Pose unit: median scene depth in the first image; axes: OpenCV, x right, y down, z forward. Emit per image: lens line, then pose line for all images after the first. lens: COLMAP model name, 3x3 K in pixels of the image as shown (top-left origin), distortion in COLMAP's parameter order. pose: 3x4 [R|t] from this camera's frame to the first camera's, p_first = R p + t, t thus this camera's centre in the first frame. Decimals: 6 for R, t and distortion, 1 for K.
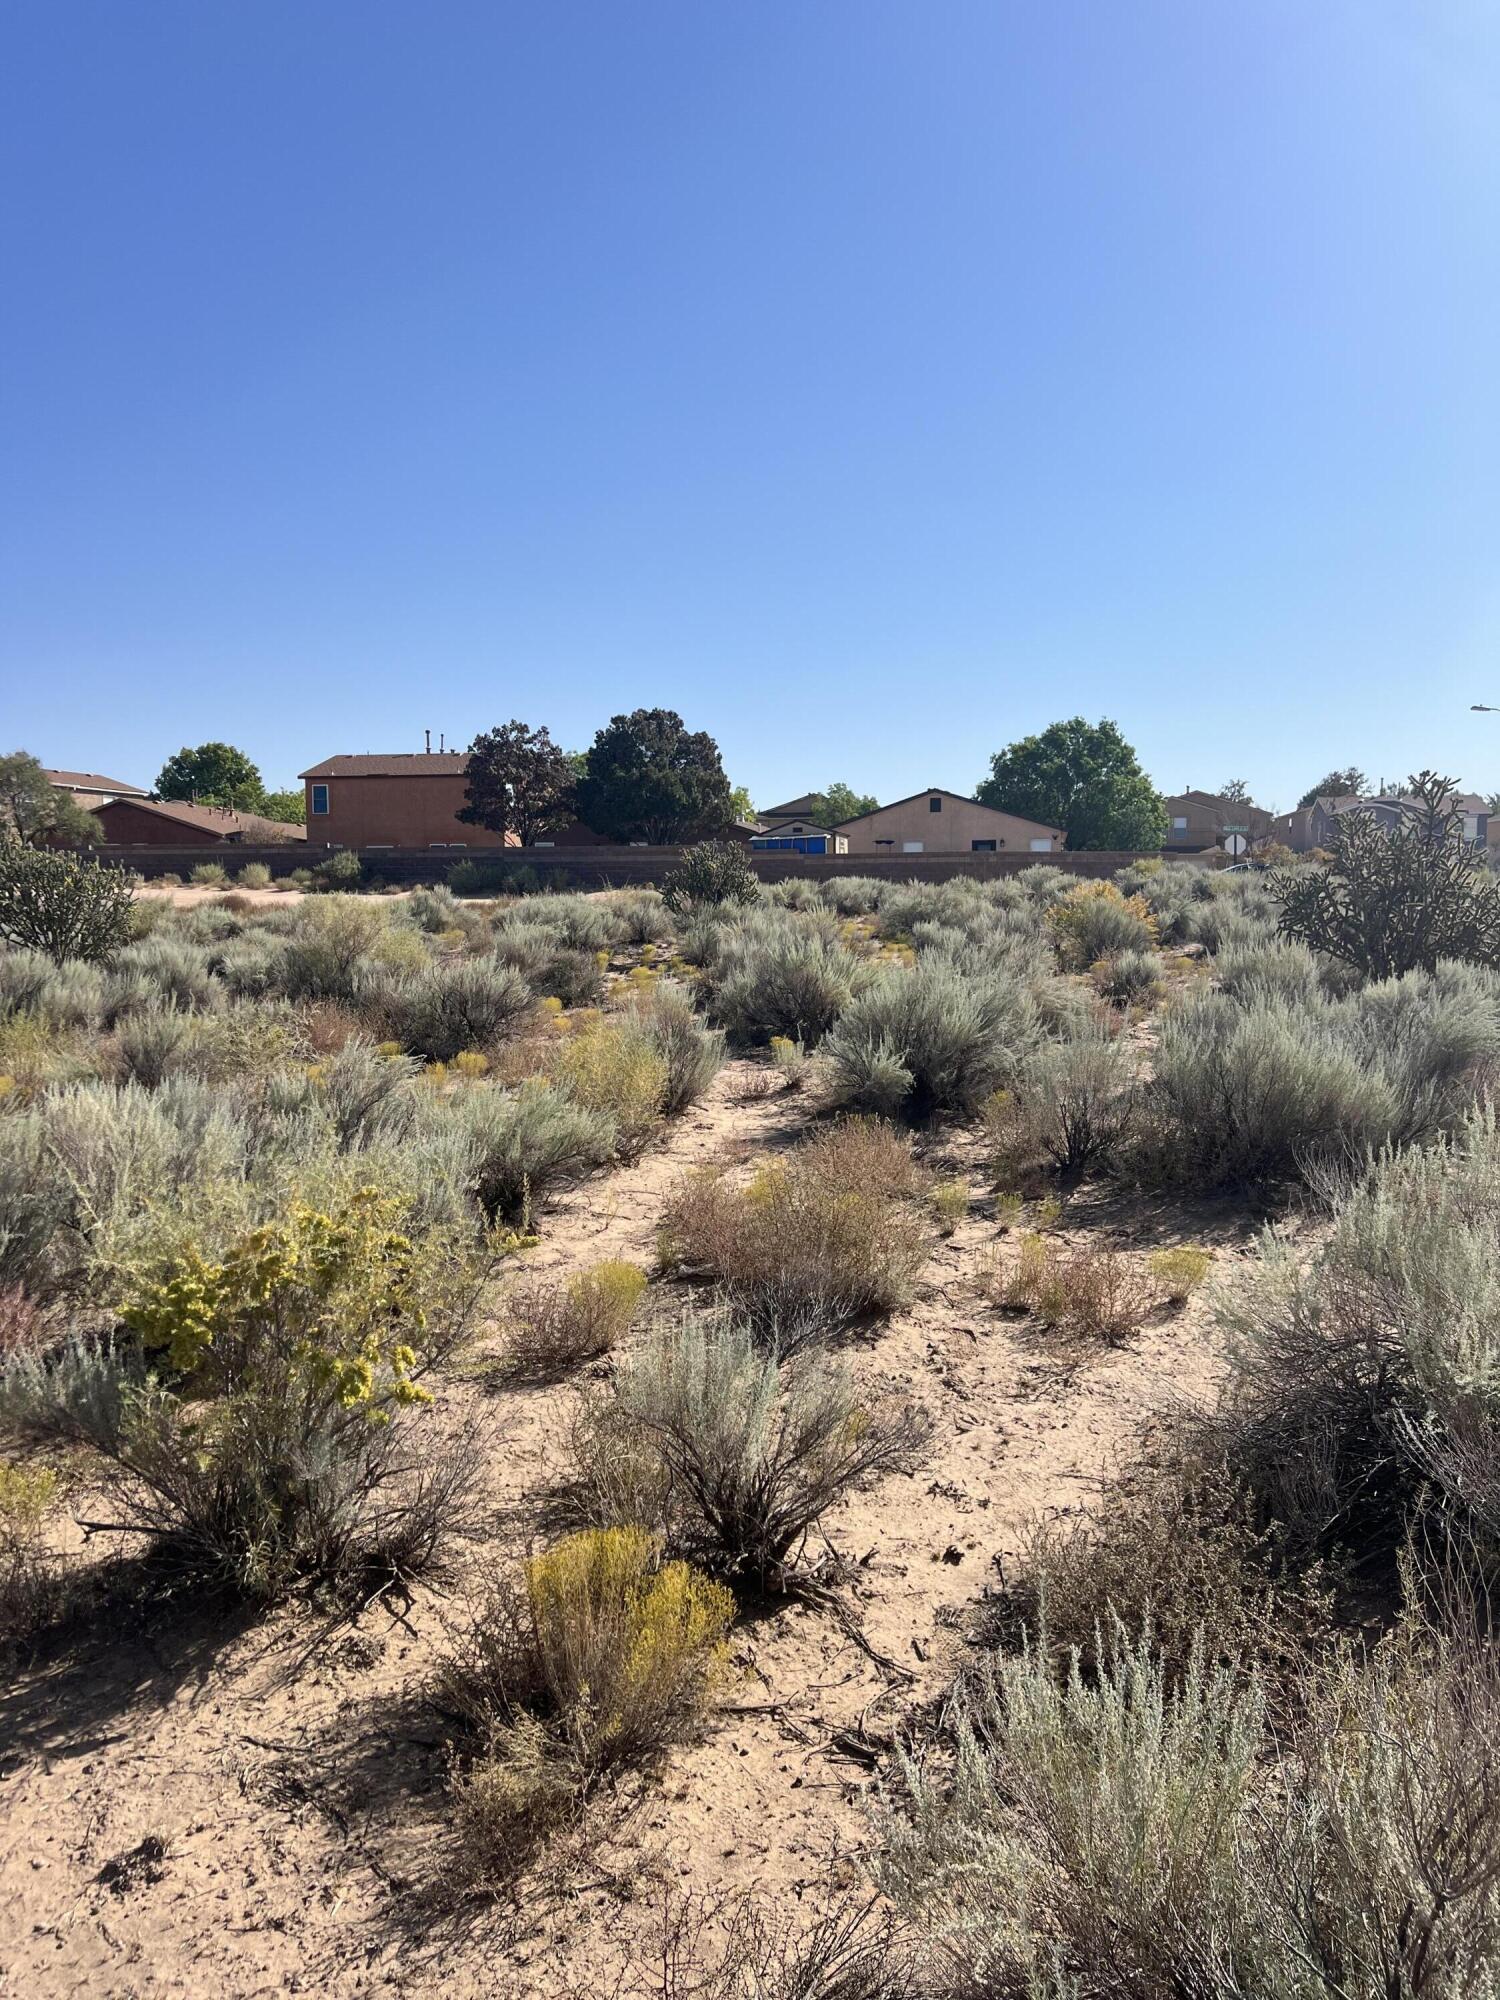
lens RADIAL K [[1531.7, 0, 711.9], [0, 1531.7, 1006.5], [0, 0, 1]] dist [0.050330, -0.051367]
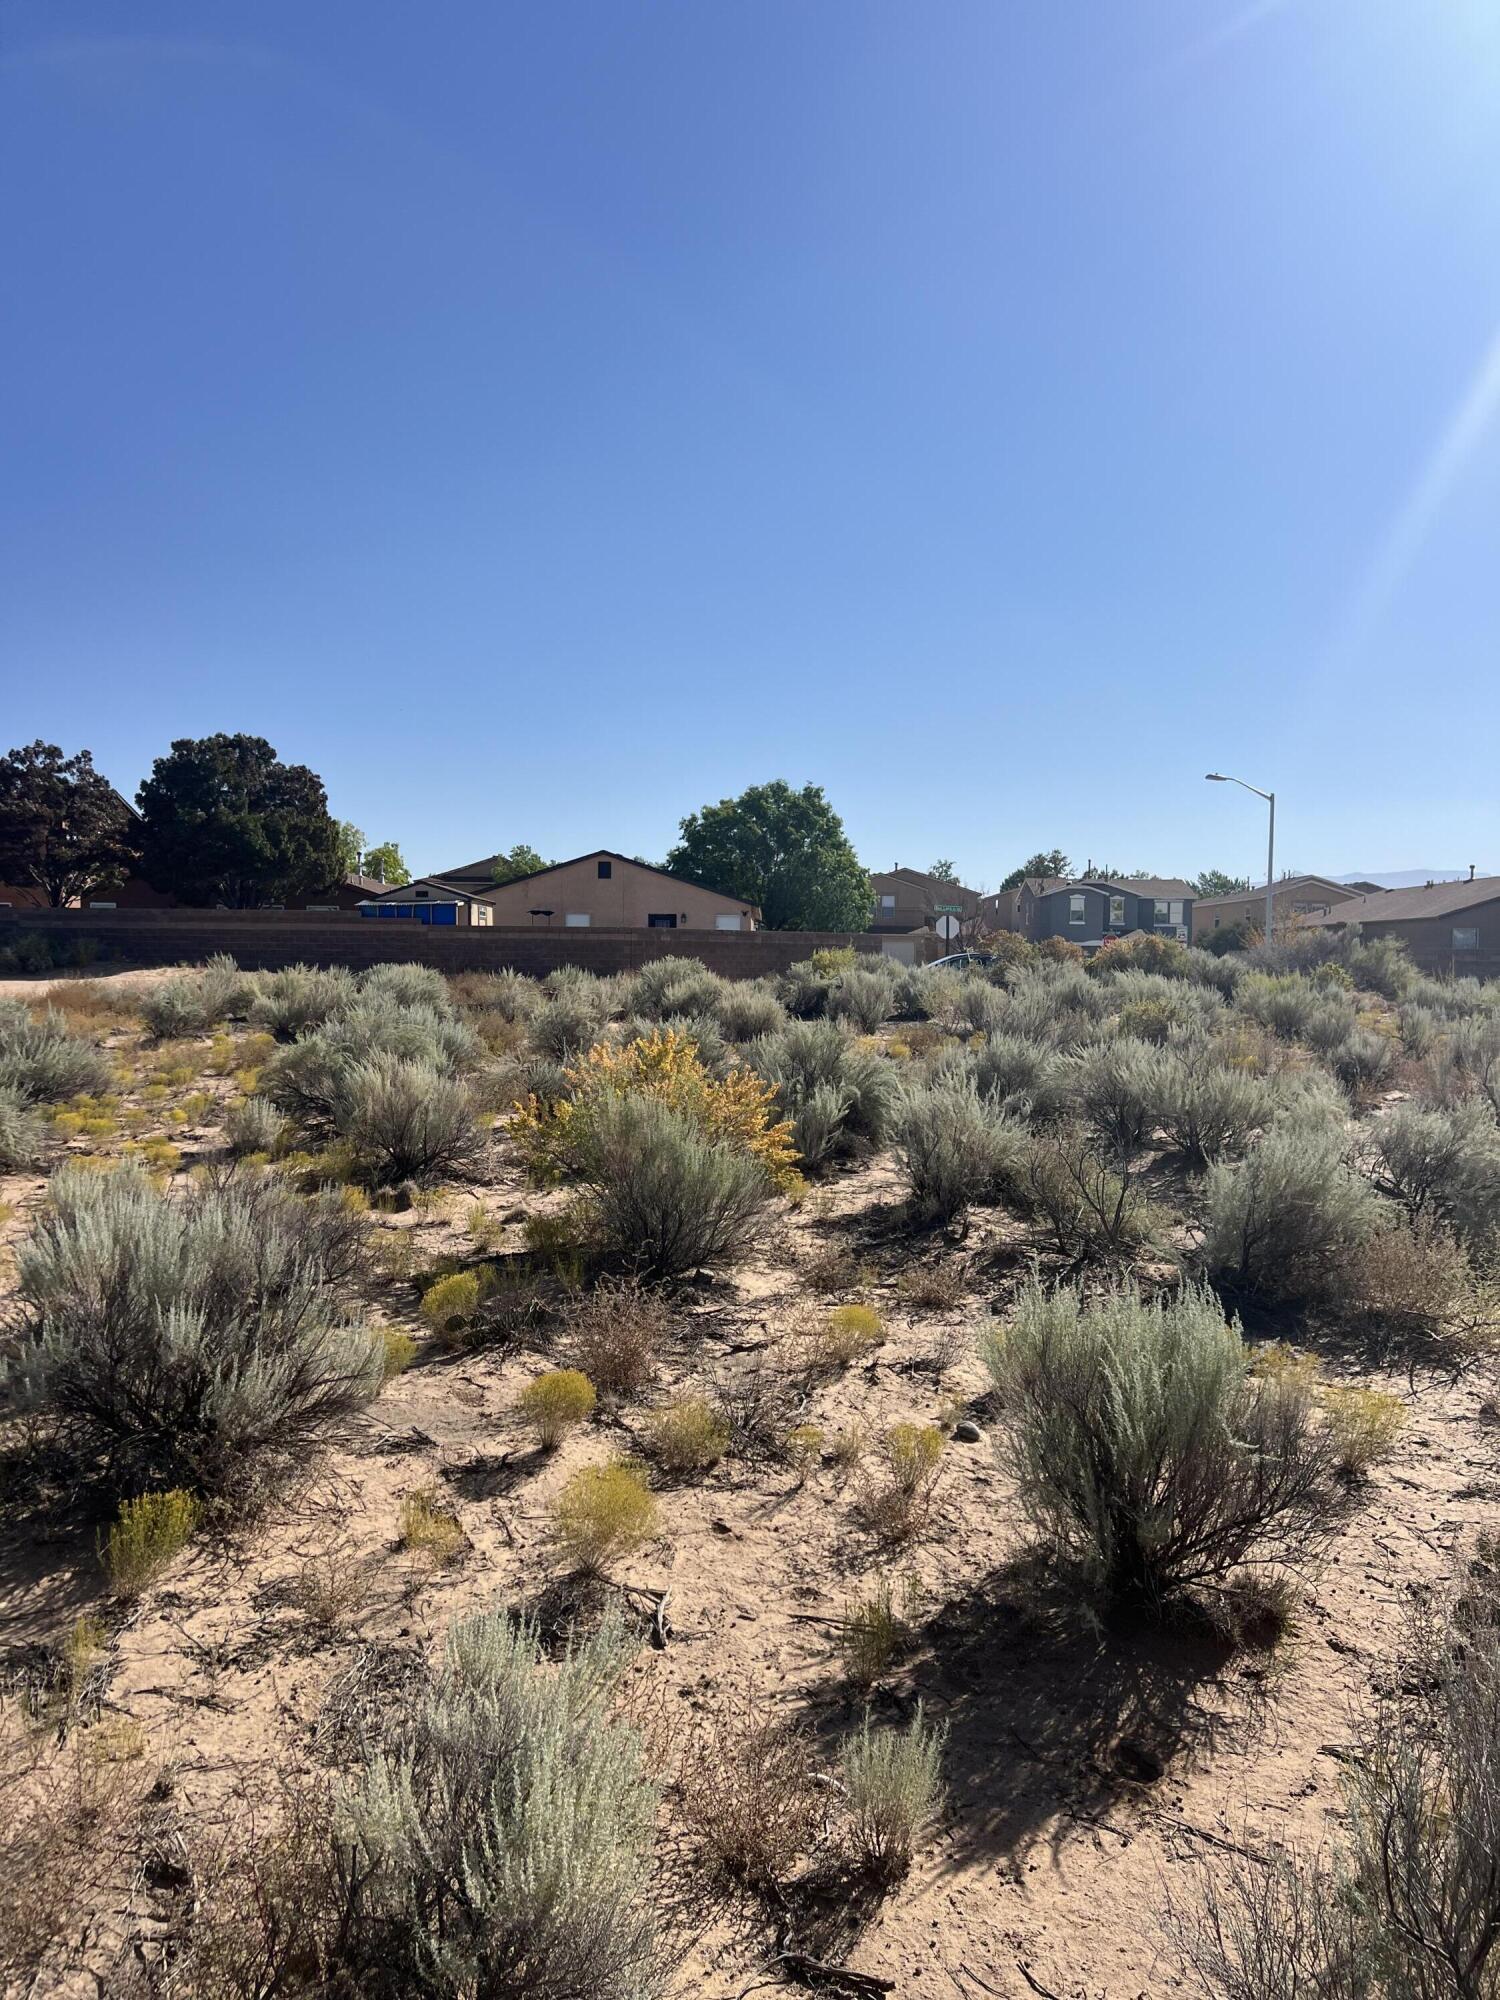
lens RADIAL K [[1531.7, 0, 689.2], [0, 1531.7, 1080.8], [0, 0, 1]] dist [0.050330, -0.051367]
pose [[0.986280, 0.006590, 0.164952, 0.061164], [-0.007089, 0.999972, 0.002440, -0.021875], [-0.164931, -0.003576, 0.986299, 0.191345]]
